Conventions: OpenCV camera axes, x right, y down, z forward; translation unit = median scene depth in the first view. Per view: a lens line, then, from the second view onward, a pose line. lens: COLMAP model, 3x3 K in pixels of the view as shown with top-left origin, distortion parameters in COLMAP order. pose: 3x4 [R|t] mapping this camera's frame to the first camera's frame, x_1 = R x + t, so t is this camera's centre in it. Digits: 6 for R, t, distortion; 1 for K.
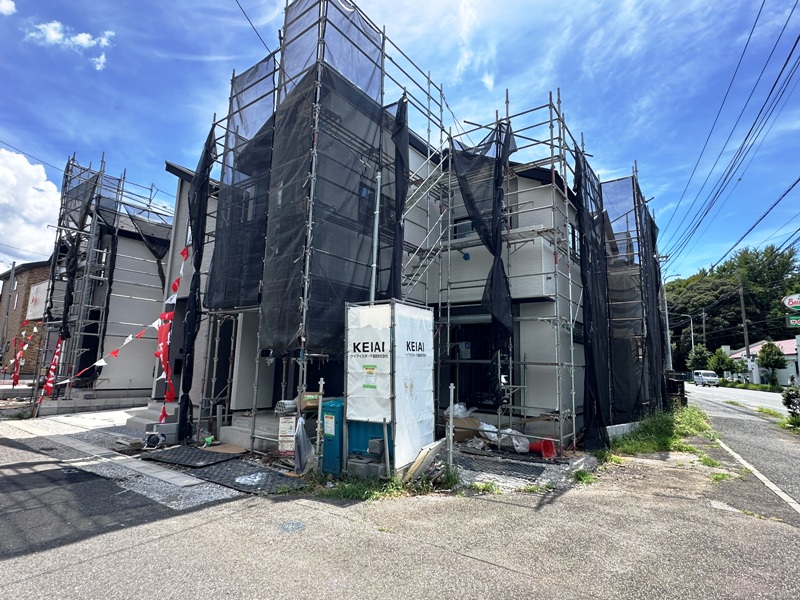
lens RADIAL K [[428.8, 0, 398.5], [0, 428.8, 298.0], [0, 0, 1]] dist [-0.000021, -0.001110]
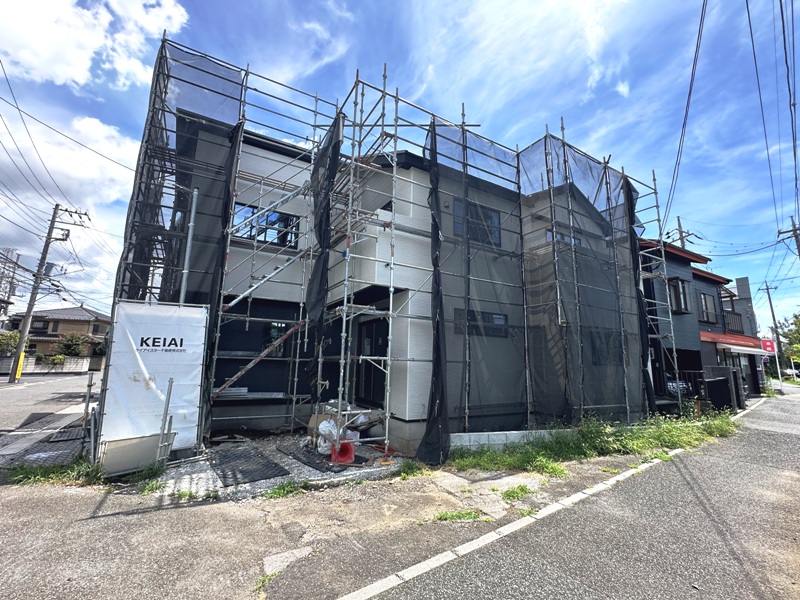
lens RADIAL K [[360.8, 0, 399.7], [0, 360.8, 288.2], [0, 0, 1]] dist [0.009820, 0.000540]
pose [[0.914428, -0.083564, -0.396029, 0.478662], [0.059349, 0.995562, -0.073033, 0.044418], [0.400374, 0.043280, 0.915329, 0.211277]]
